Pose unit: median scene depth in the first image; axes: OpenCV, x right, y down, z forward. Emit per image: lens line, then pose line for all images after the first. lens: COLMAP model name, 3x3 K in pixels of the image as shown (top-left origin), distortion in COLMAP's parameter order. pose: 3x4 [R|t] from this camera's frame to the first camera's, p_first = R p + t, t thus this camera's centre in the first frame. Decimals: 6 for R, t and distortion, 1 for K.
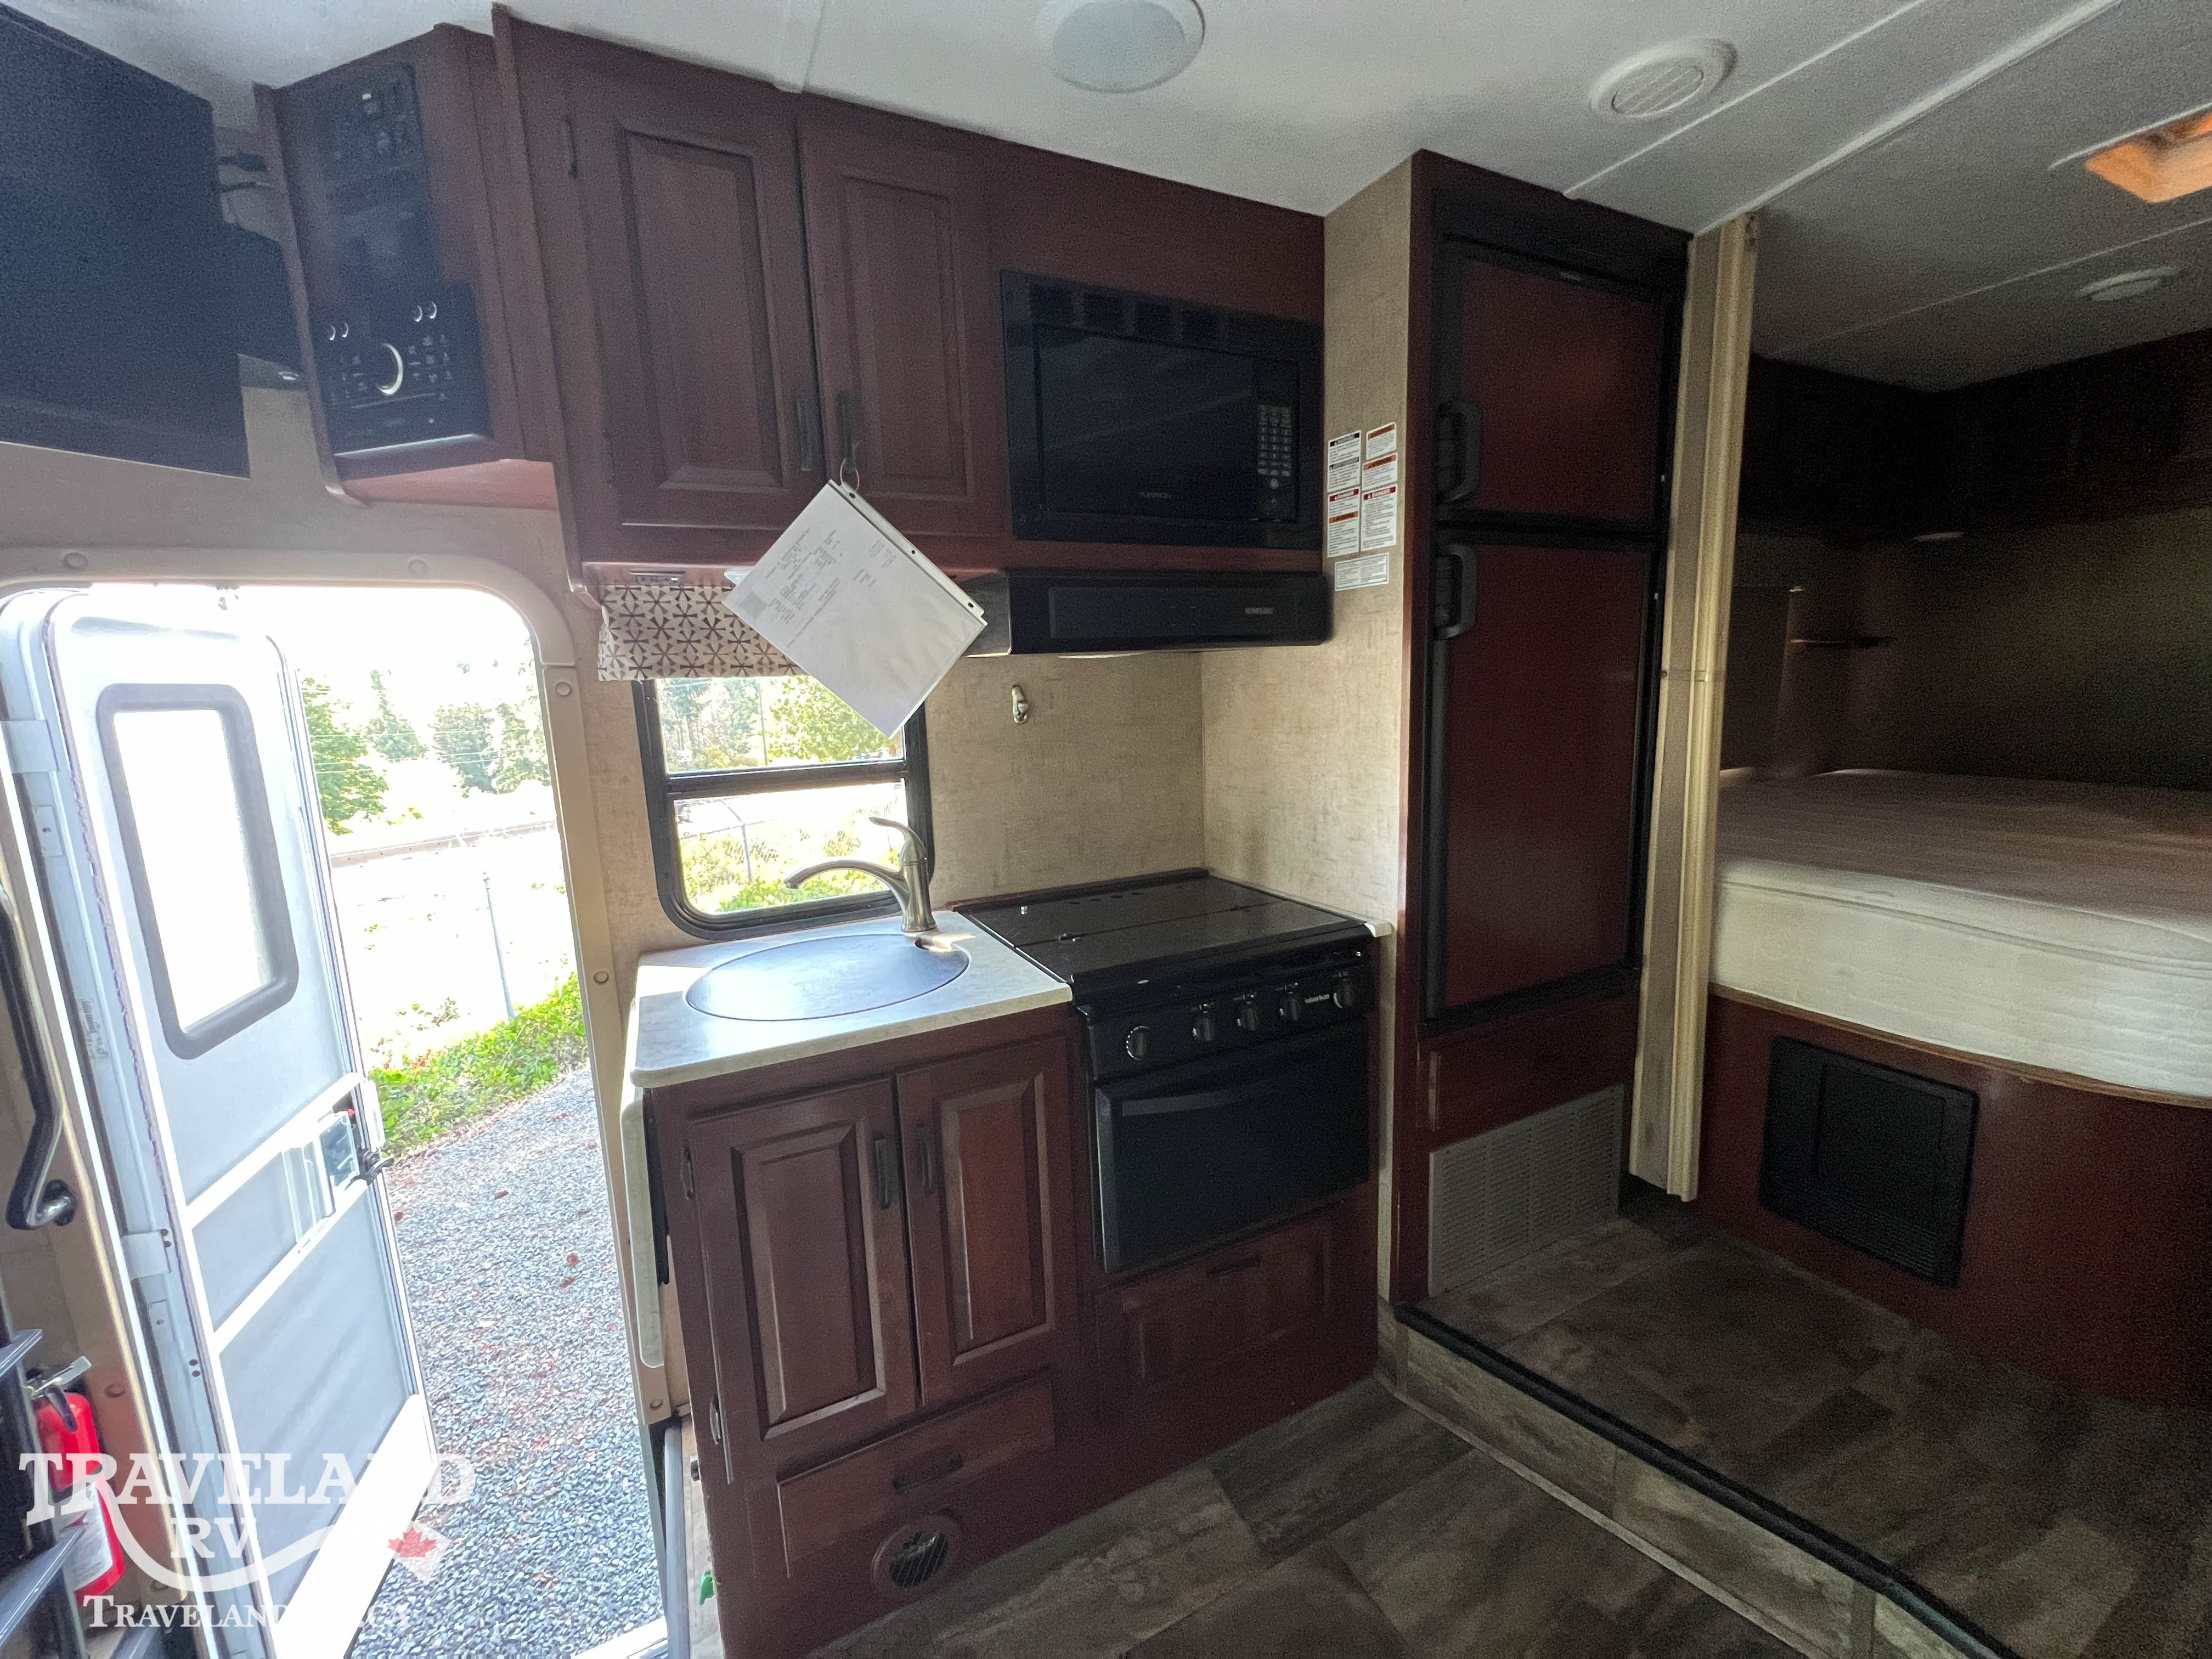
lens RADIAL K [[888.2, 0, 1100.9], [0, 888.2, 822.6], [0, 0, 1]] dist [0.000680, 0.000195]
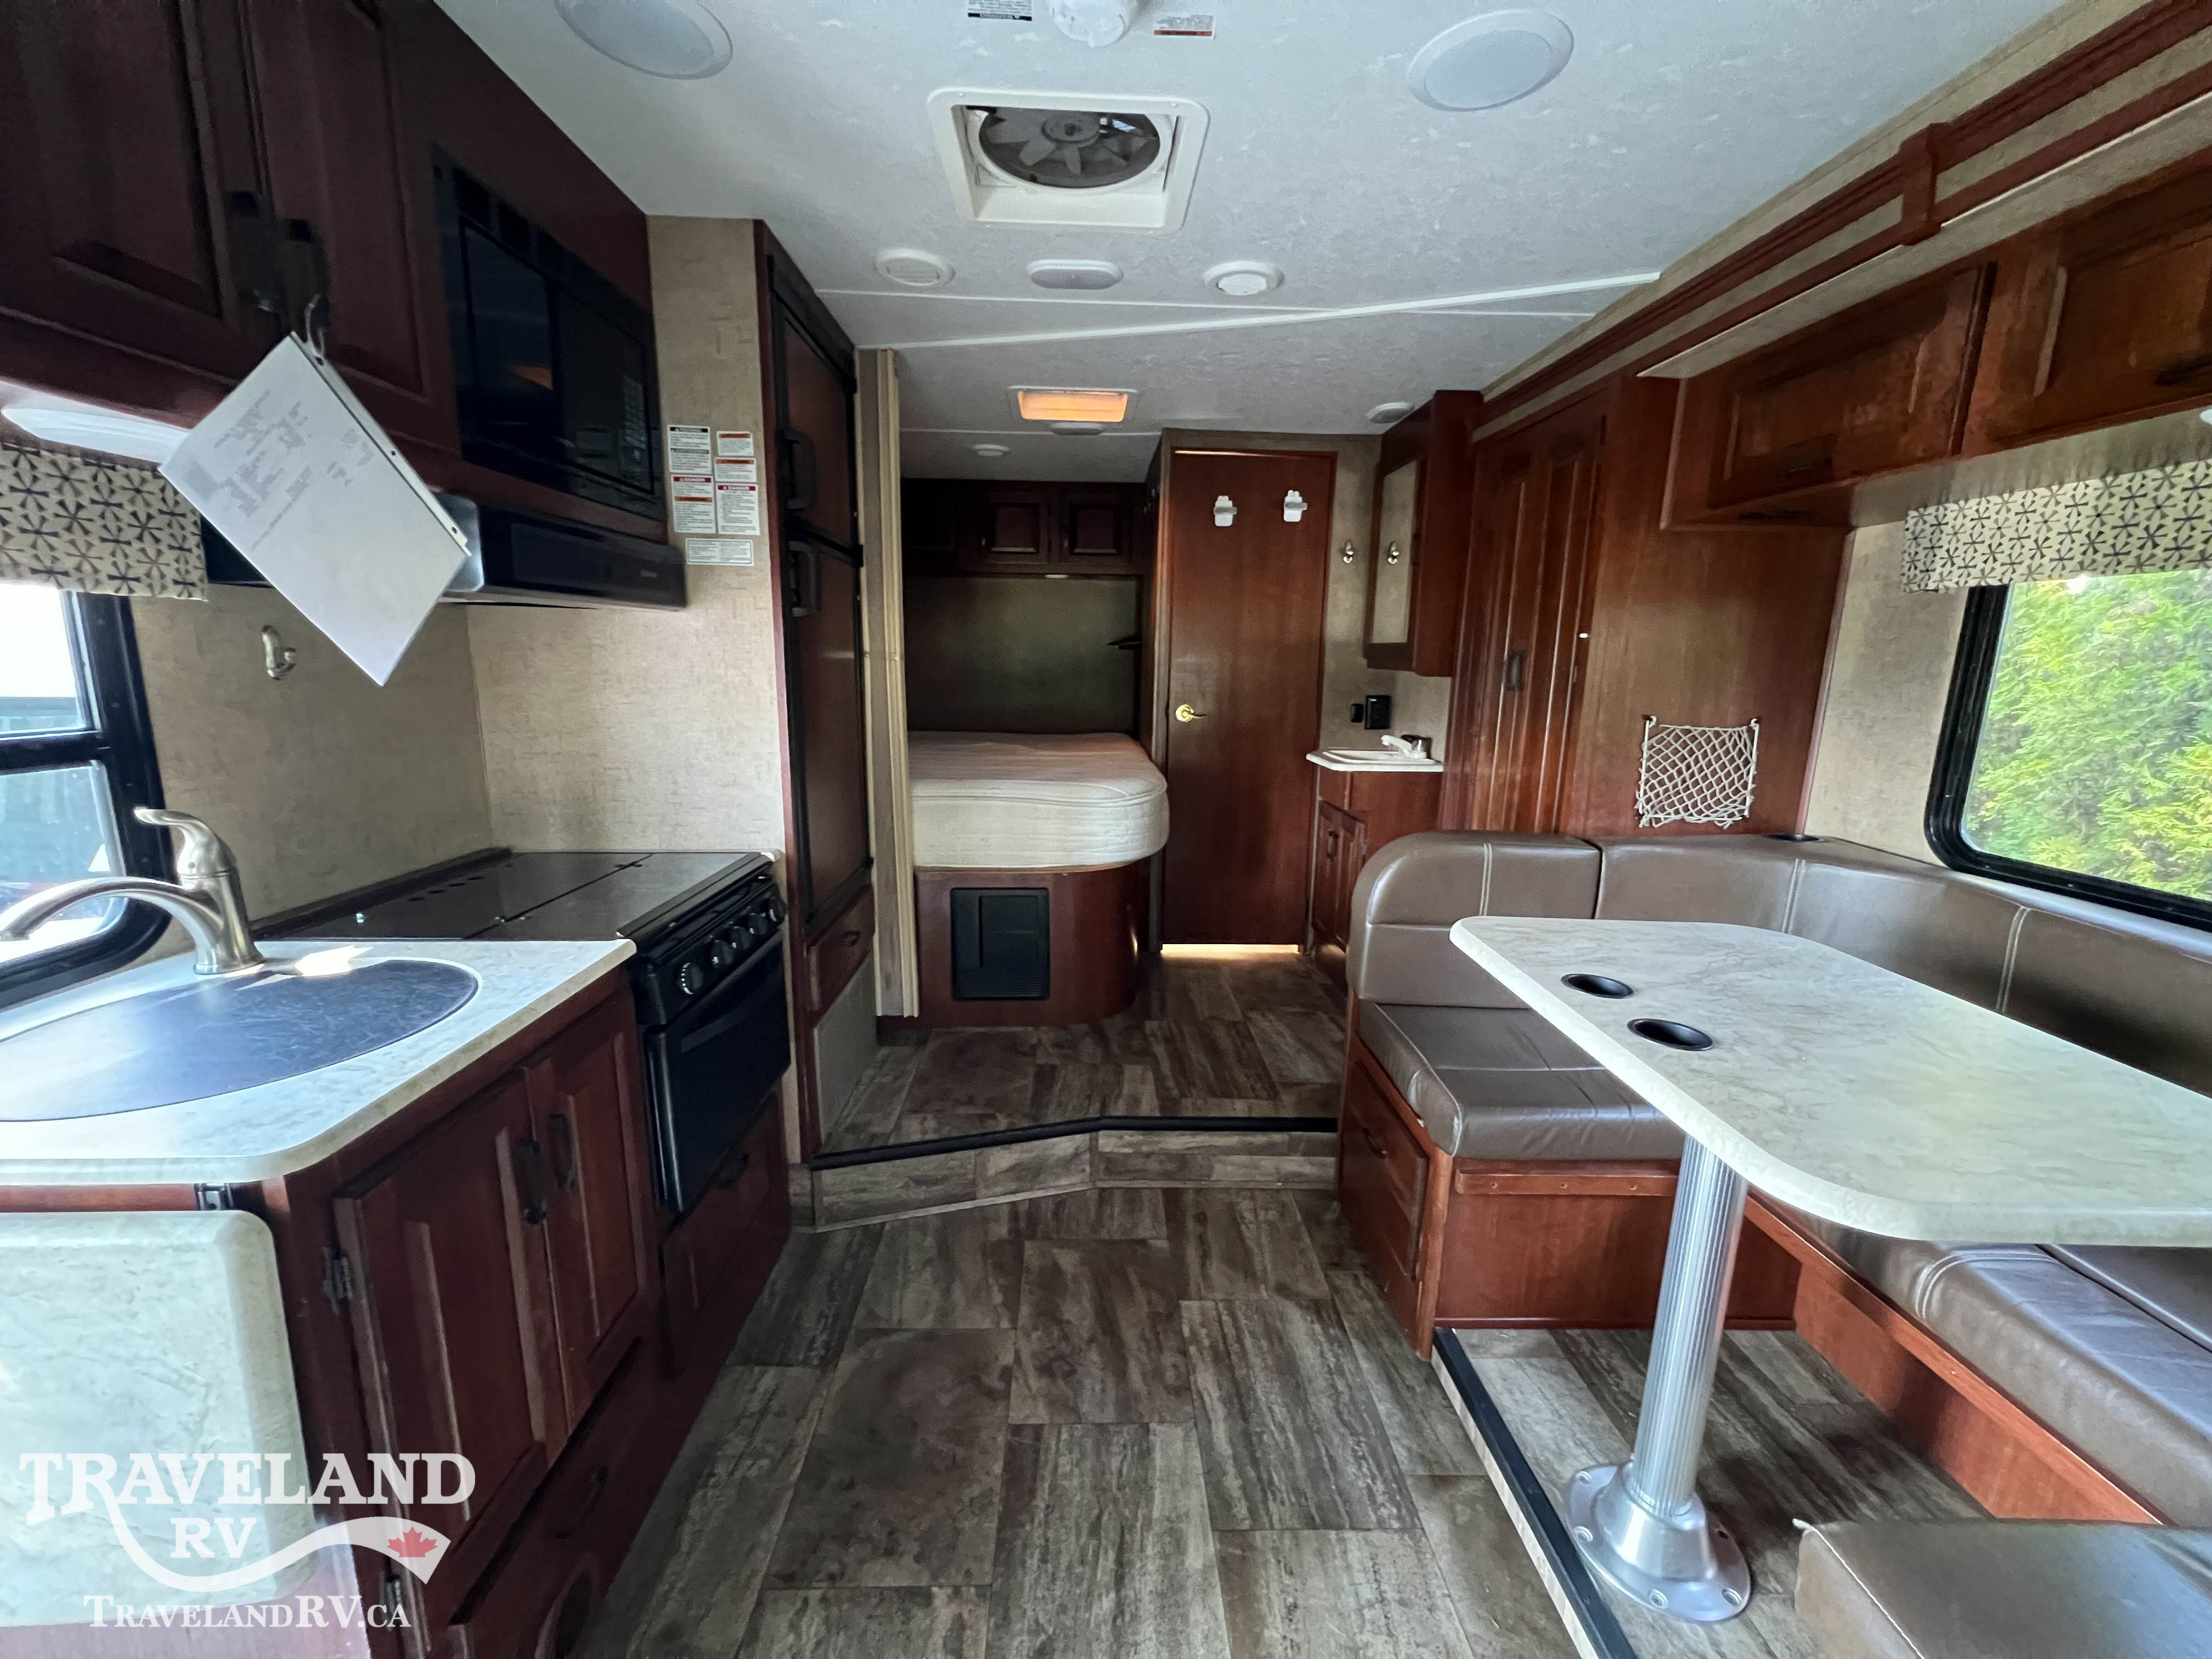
lens RADIAL K [[888.2, 0, 1103.5], [0, 888.2, 821.0], [0, 0, 1]] dist [0.000680, 0.000195]
pose [[0.425838, -0.119991, 0.896808, -0.581690], [0.111912, 0.990541, 0.079393, 0.029151], [-0.897852, 0.066555, 0.435239, 0.074820]]
